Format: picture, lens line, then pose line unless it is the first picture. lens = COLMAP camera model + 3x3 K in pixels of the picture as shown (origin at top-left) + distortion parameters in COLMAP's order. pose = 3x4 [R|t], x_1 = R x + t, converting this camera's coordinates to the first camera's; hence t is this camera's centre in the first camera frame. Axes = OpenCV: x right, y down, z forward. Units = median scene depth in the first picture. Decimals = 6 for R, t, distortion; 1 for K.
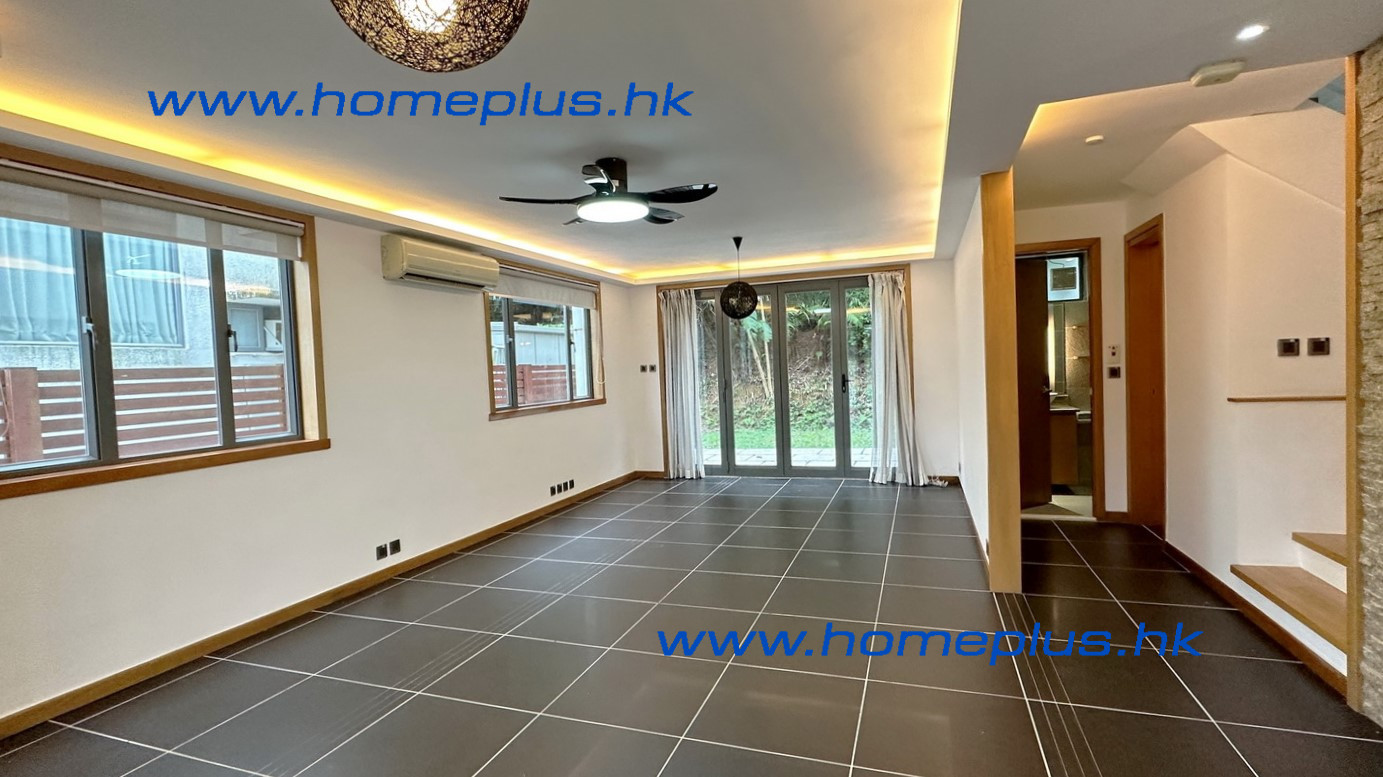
lens RADIAL K [[598.3, 0, 680.9], [0, 598.3, 389.9], [0, 0, 1]] dist [0.000007, 0.000011]
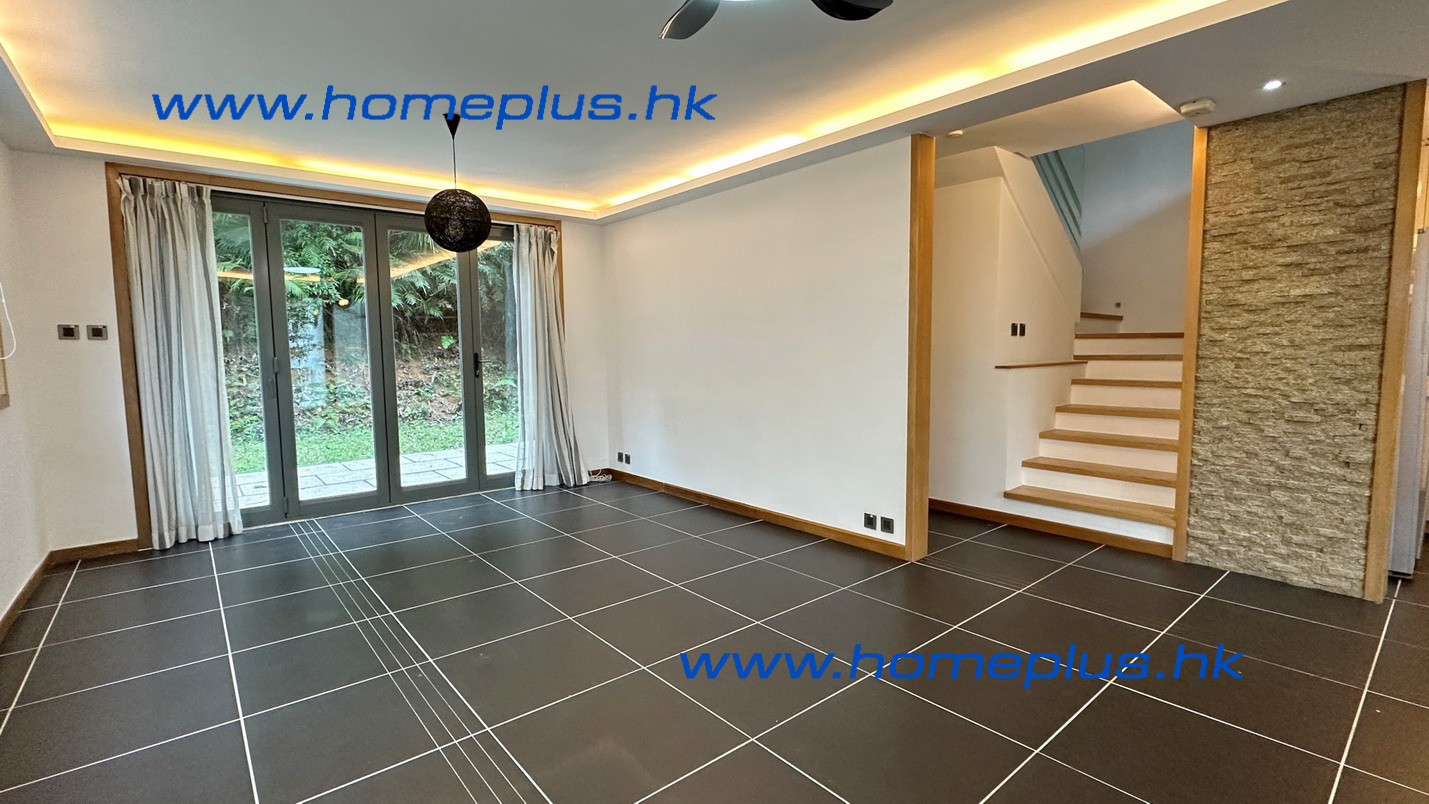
lens RADIAL K [[631.6, 0, 712.6], [0, 631.6, 399.8], [0, 0, 1]] dist [-0.001162, -0.000221]
pose [[0.520252, -0.034952, 0.853297, -0.245351], [0.019405, 0.999388, 0.029105, 0.014682], [-0.853792, 0.001416, 0.520612, 0.336325]]
